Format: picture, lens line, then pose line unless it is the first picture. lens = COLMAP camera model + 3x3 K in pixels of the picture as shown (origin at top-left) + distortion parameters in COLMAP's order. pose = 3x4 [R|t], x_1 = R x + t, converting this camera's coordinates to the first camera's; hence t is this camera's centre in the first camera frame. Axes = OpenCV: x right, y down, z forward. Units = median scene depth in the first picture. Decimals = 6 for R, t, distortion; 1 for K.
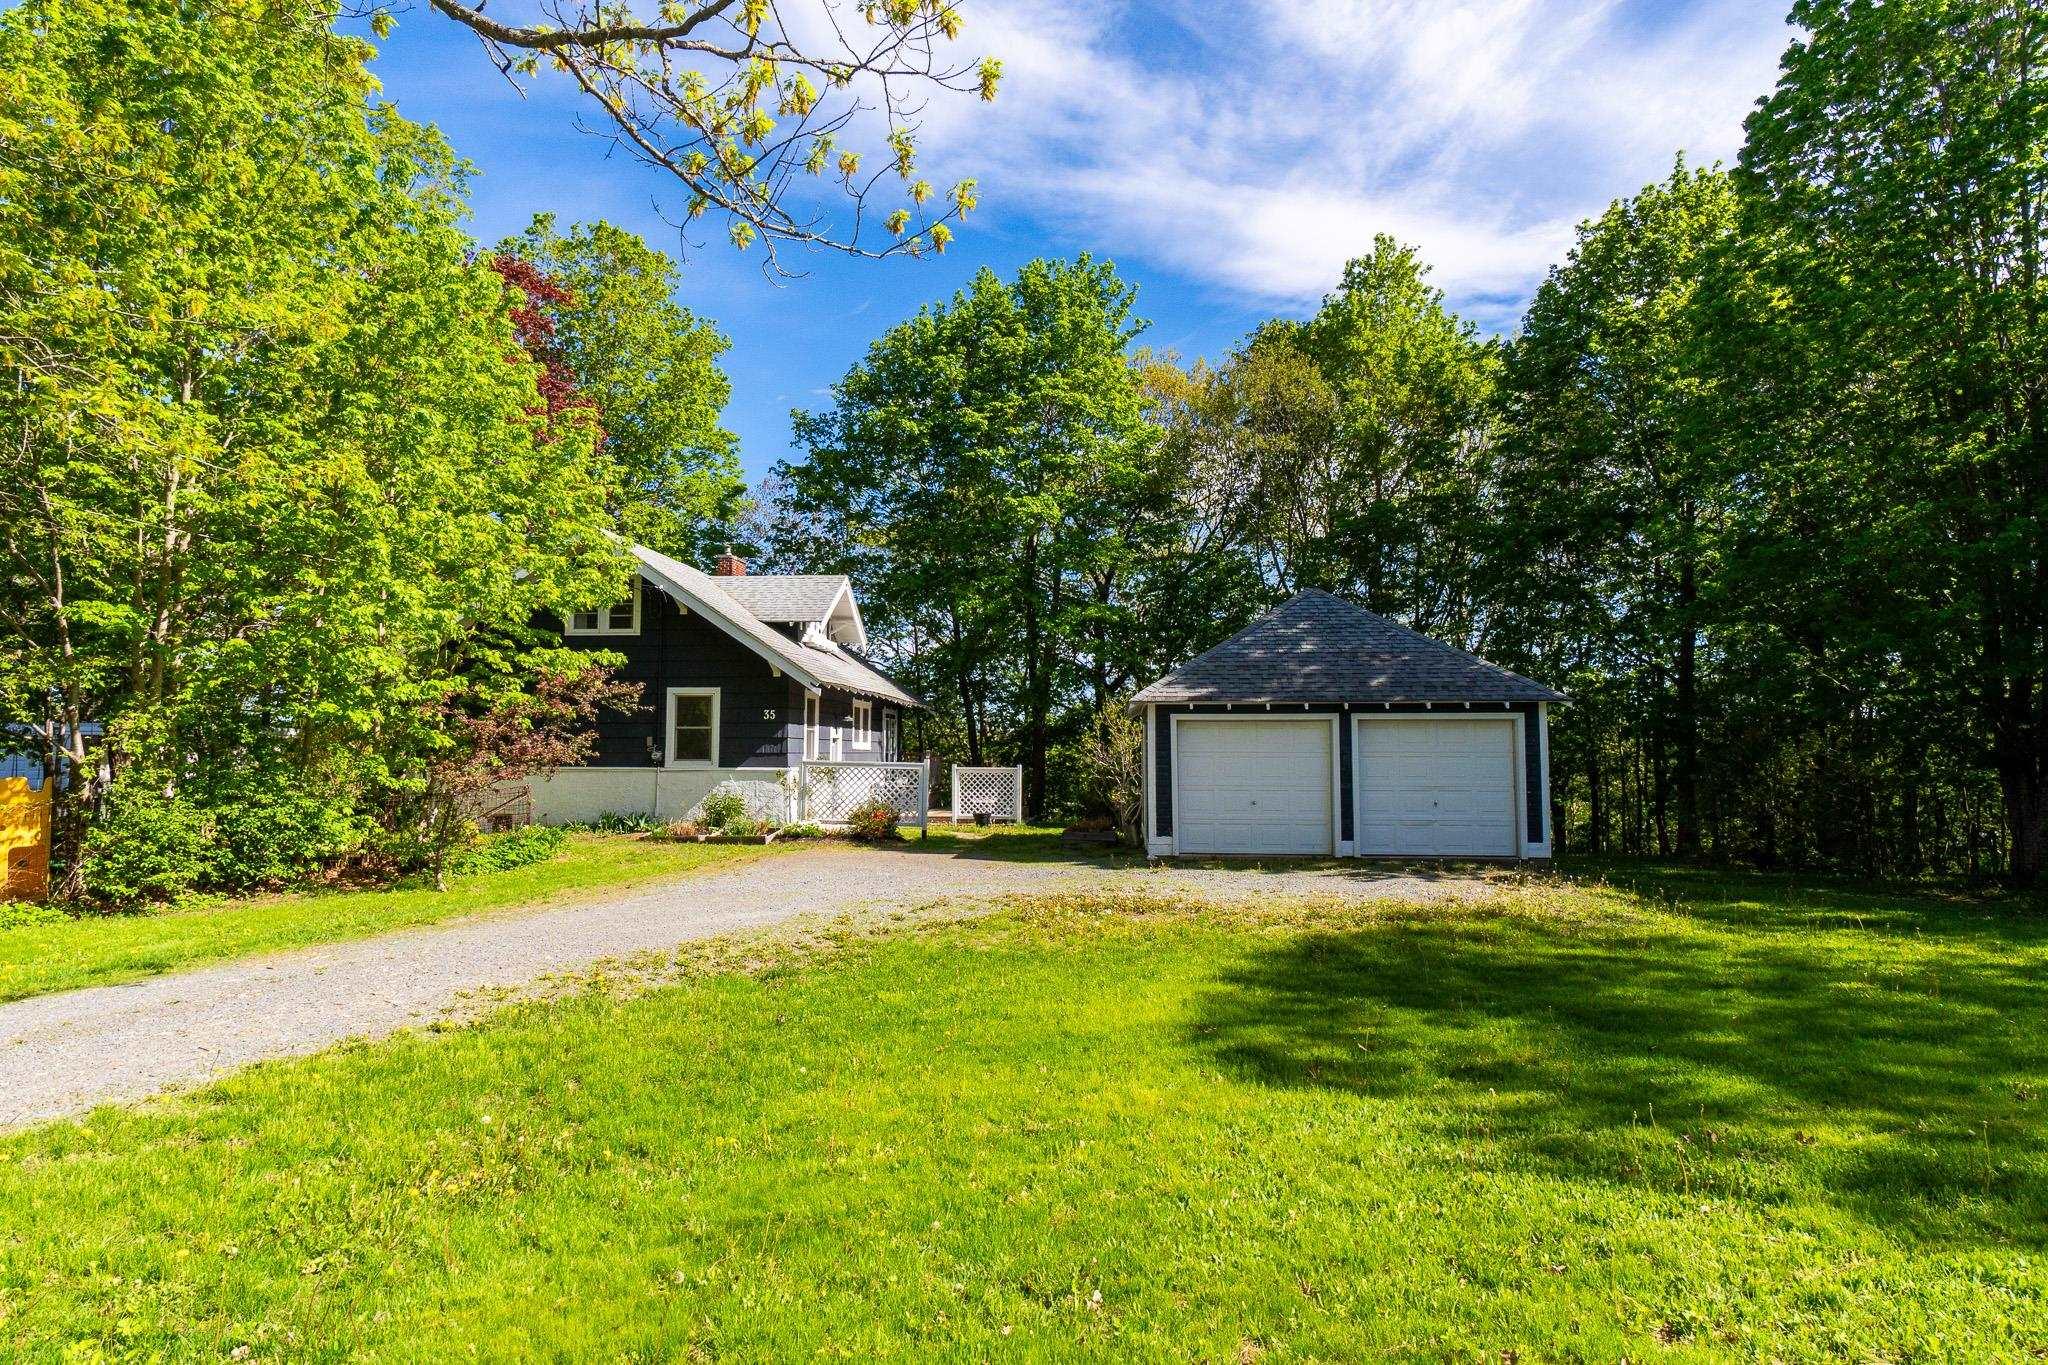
lens RADIAL K [[1195.8, 0, 1023.5], [0, 1195.8, 666.5], [0, 0, 1]] dist [0.012682, -0.000341]
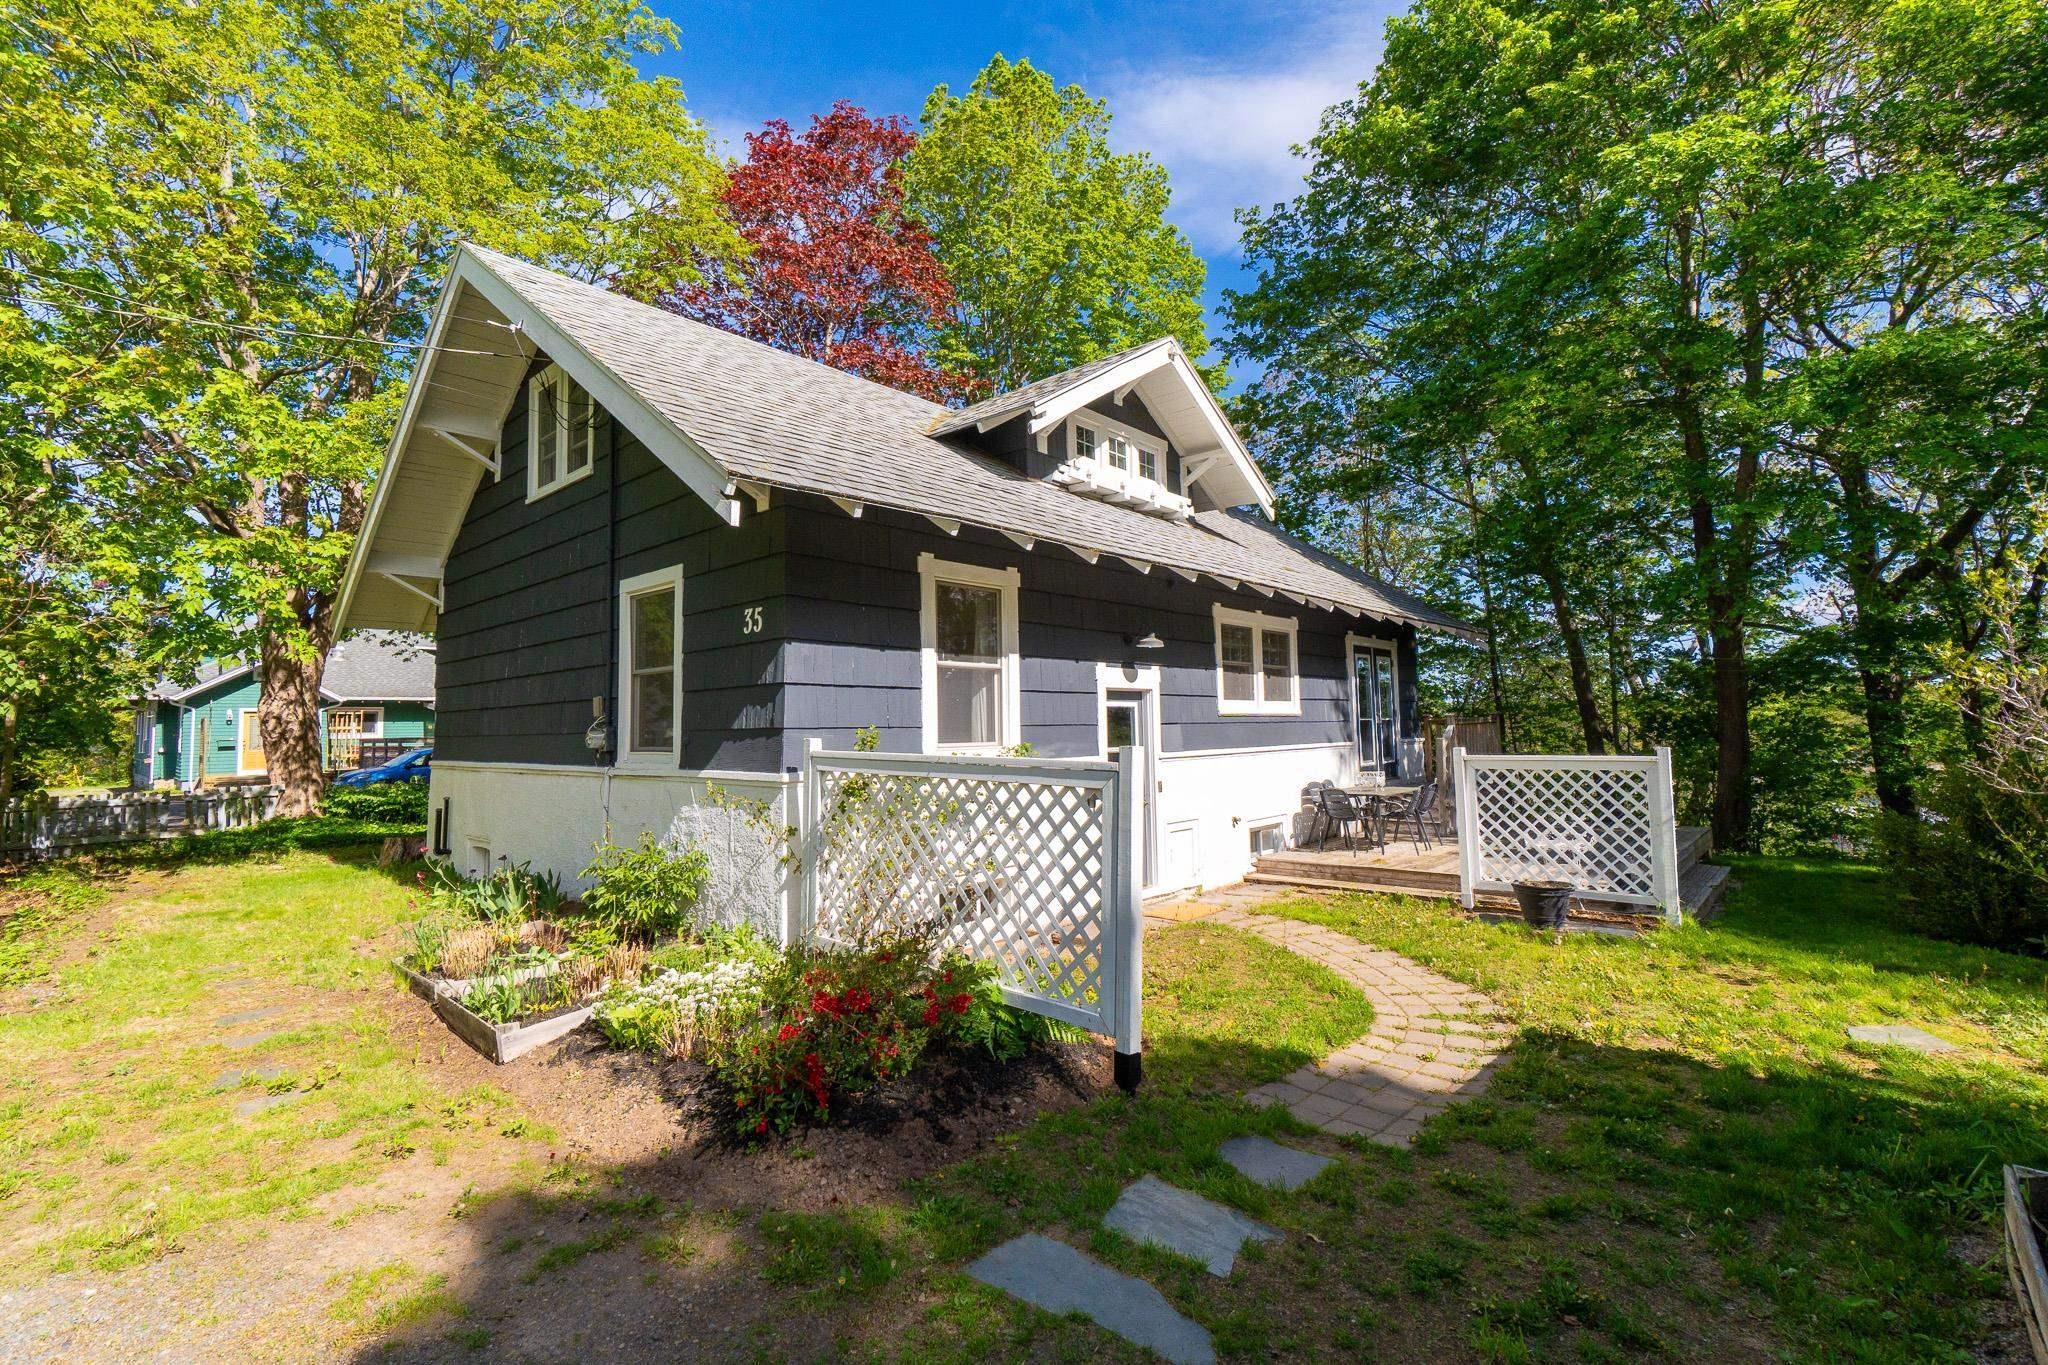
lens RADIAL K [[907.0, 0, 1018.7], [0, 907.0, 665.1], [0, 0, 1]] dist [0.002527, 0.000130]
pose [[0.792612, -0.059869, -0.606780, 0.010989], [0.064308, 0.997825, -0.014448, 0.061732], [0.606326, -0.027569, 0.794739, 0.828777]]
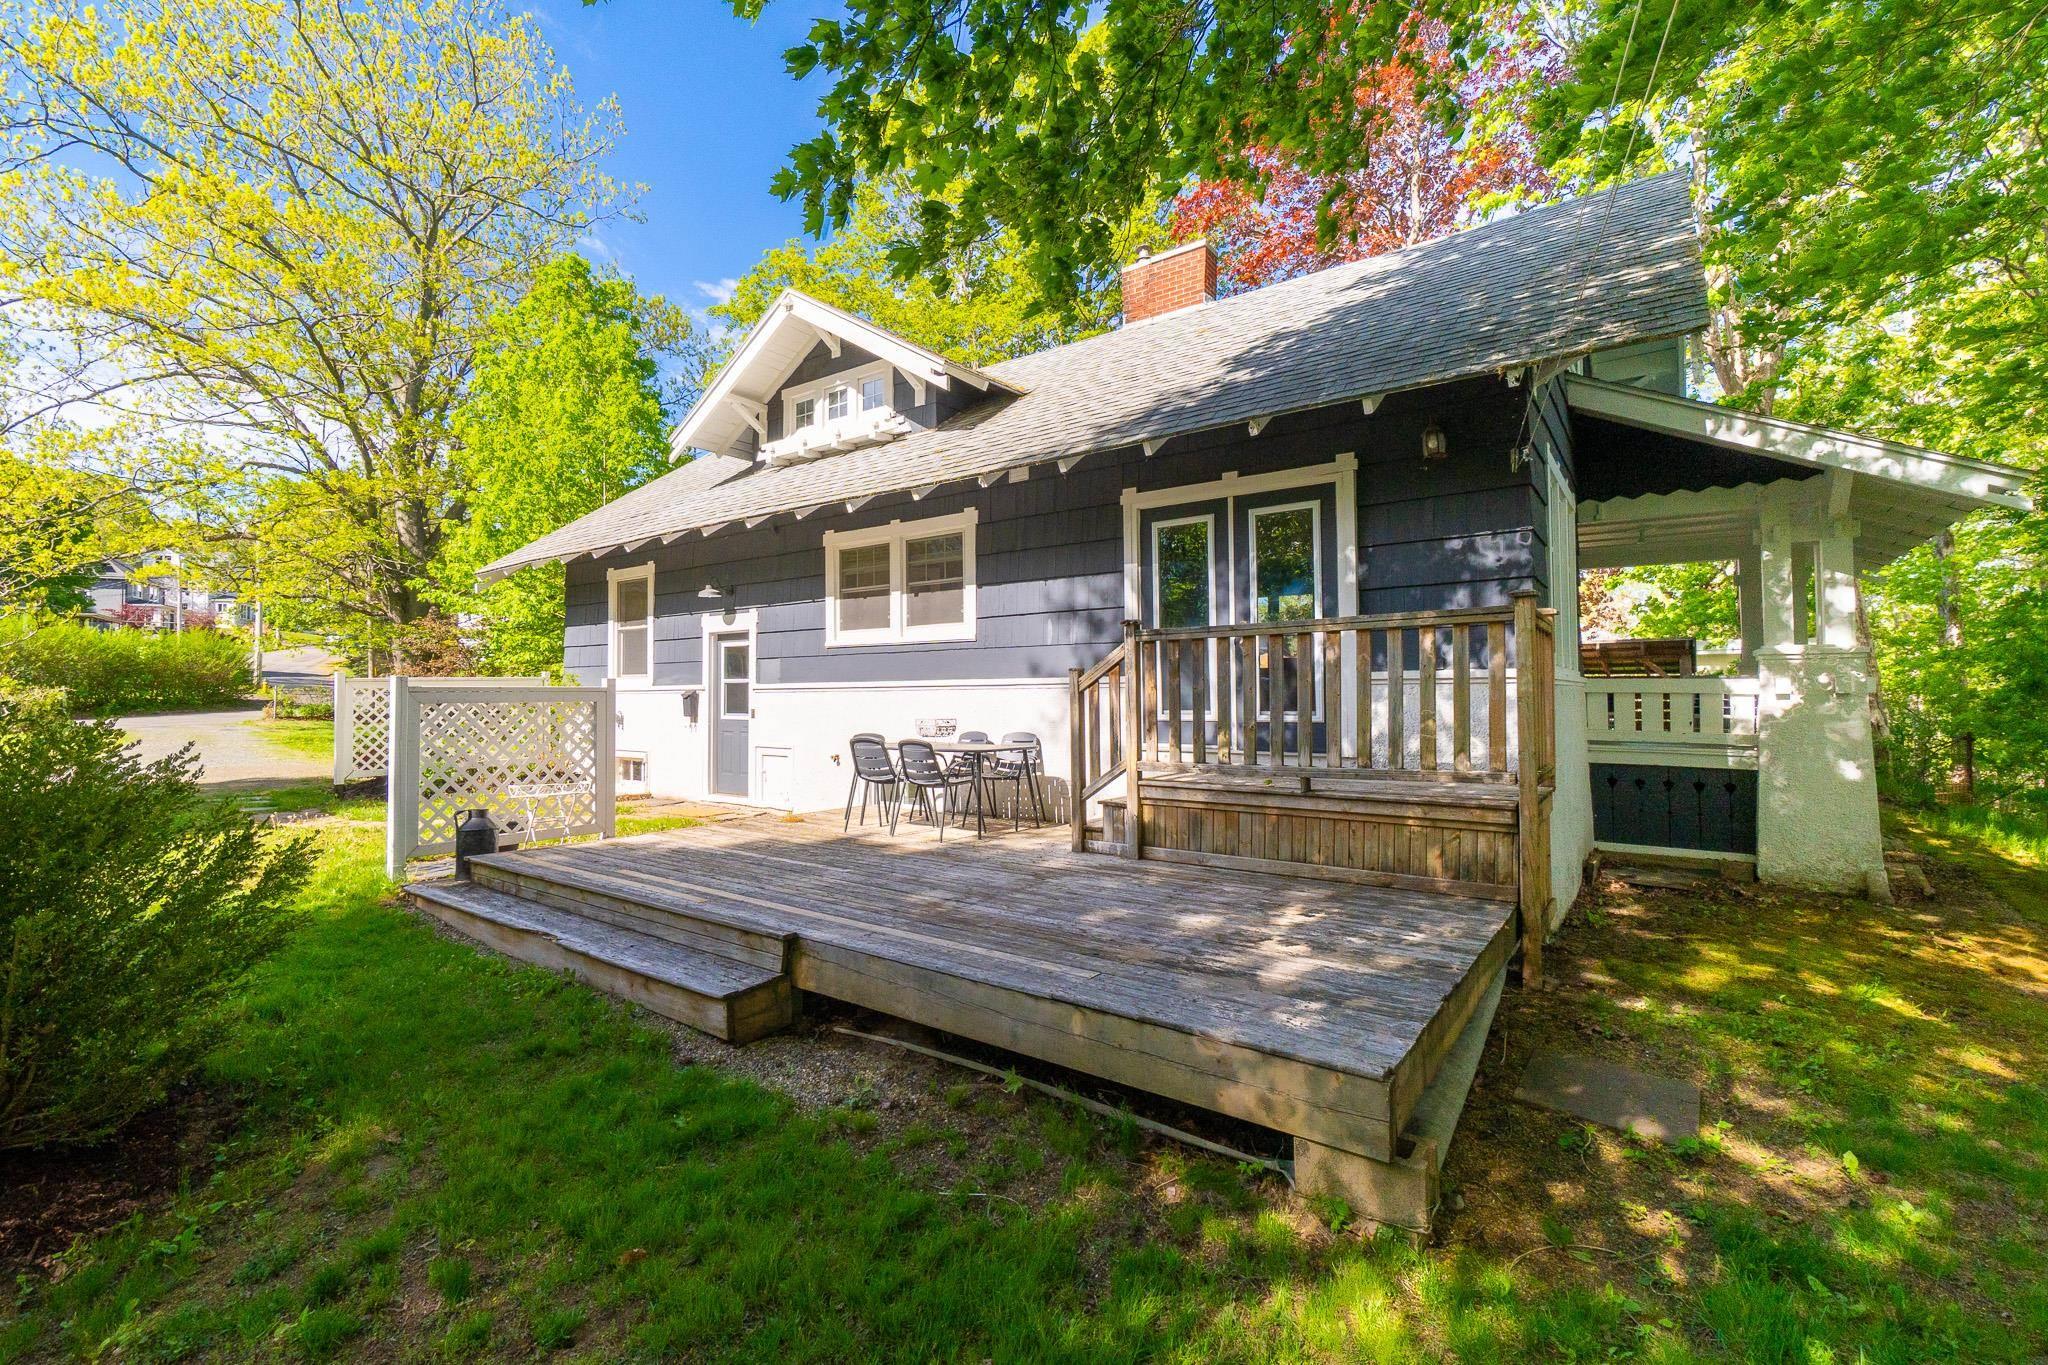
lens RADIAL K [[888.5, 0, 1019.7], [0, 888.5, 670.6], [0, 0, 1]] dist [0.001168, -0.000017]
pose [[-0.522677, -0.020327, -0.852288, 0.124713], [0.067460, 0.995595, -0.065115, 0.127973], [0.849857, -0.091529, -0.519004, 1.510362]]
